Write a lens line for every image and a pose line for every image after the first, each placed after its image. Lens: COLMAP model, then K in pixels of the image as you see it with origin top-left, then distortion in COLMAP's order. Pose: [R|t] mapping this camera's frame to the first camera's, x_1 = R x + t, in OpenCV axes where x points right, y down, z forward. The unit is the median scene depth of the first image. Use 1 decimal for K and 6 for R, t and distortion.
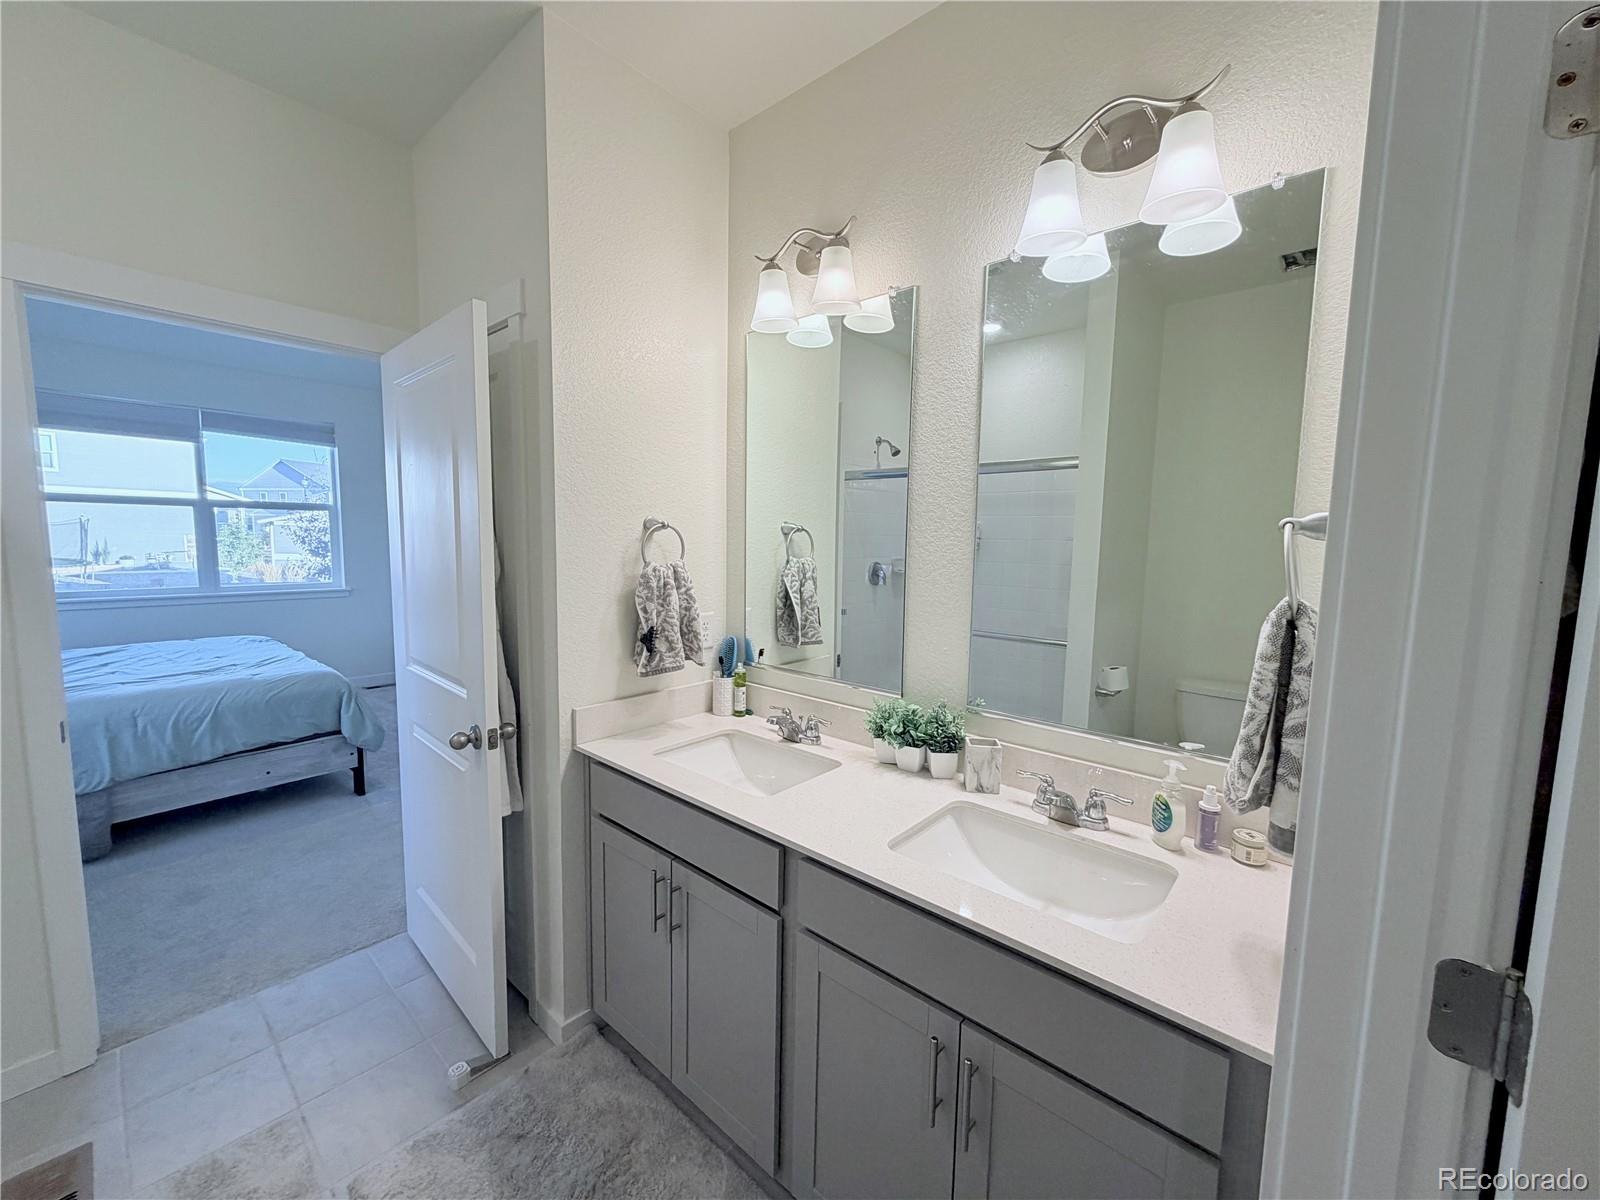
lens RADIAL K [[639.2, 0, 800.0], [0, 639.2, 600.0], [0, 0, 1]] dist [-0.001520, -0.000457]
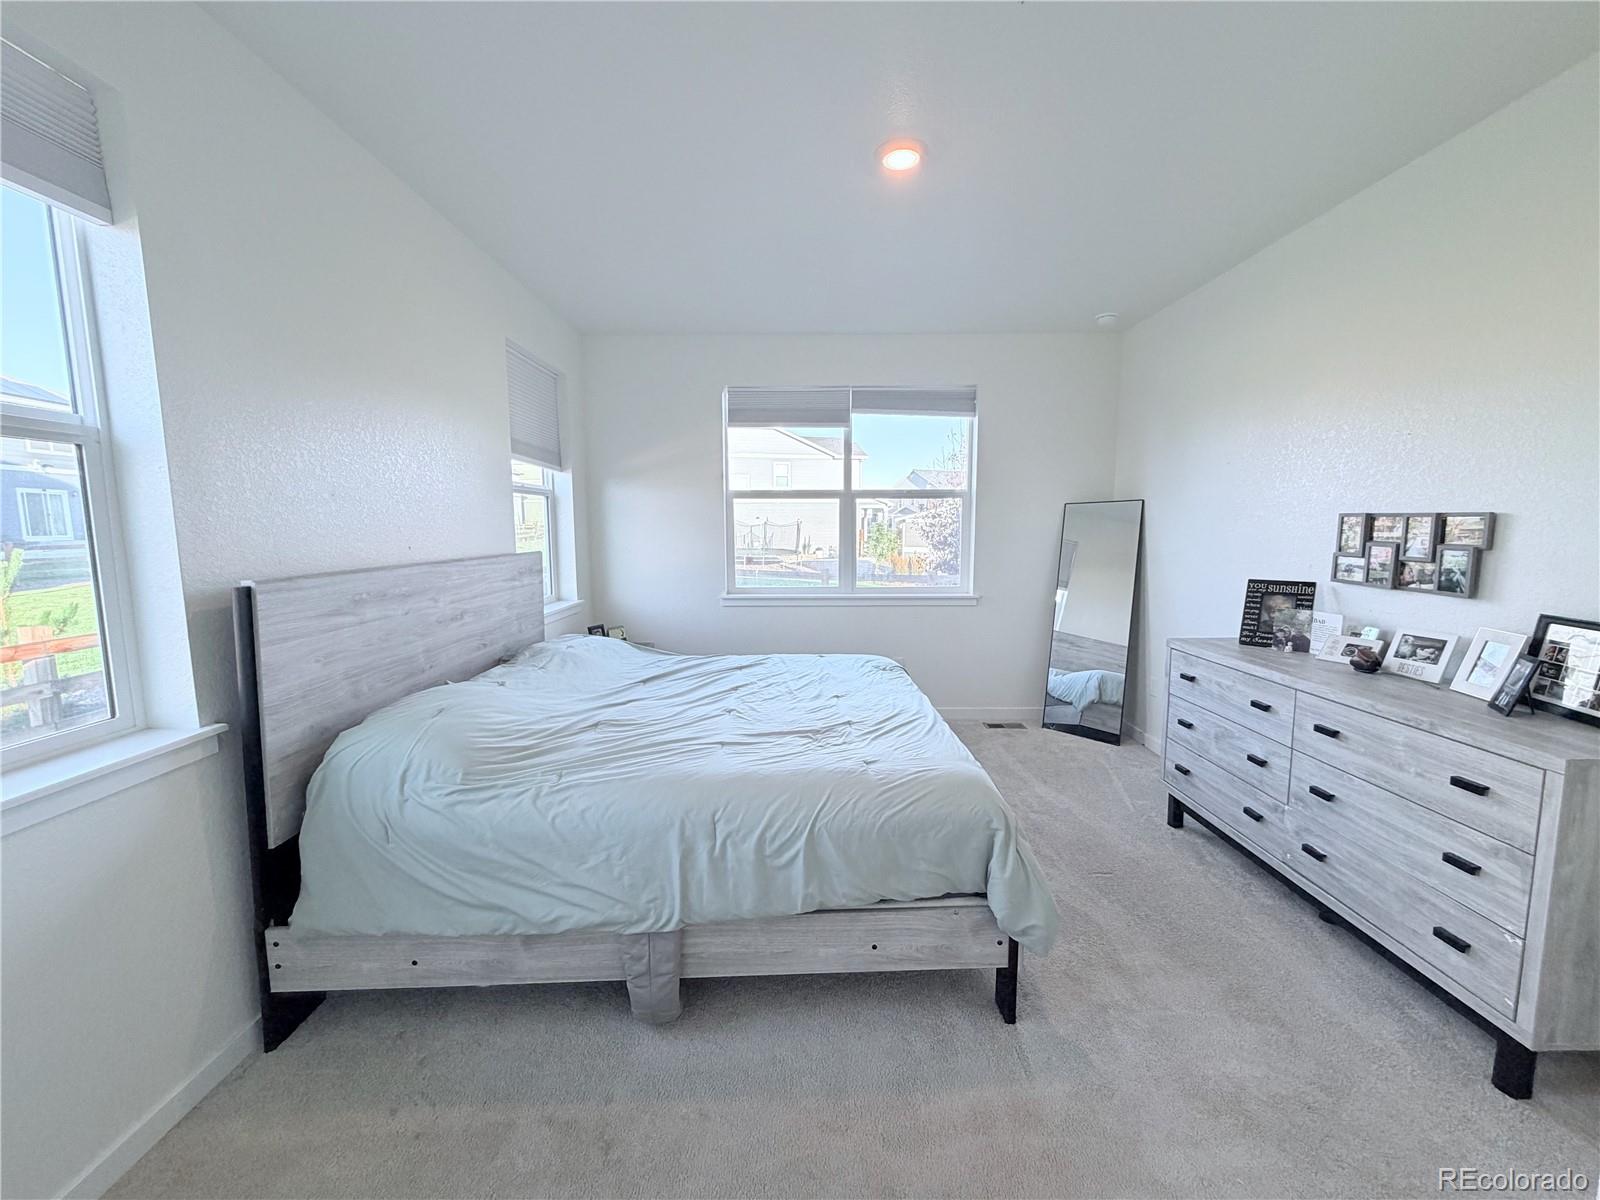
lens RADIAL K [[649.7, 0, 835.3], [0, 649.7, 600.1], [0, 0, 1]] dist [-0.000213, -0.000039]
pose [[0.701459, 0.064507, -0.709785, -0.416507], [-0.059453, 0.997721, 0.031919, -0.045001], [0.710226, 0.019809, 0.703695, 0.500703]]
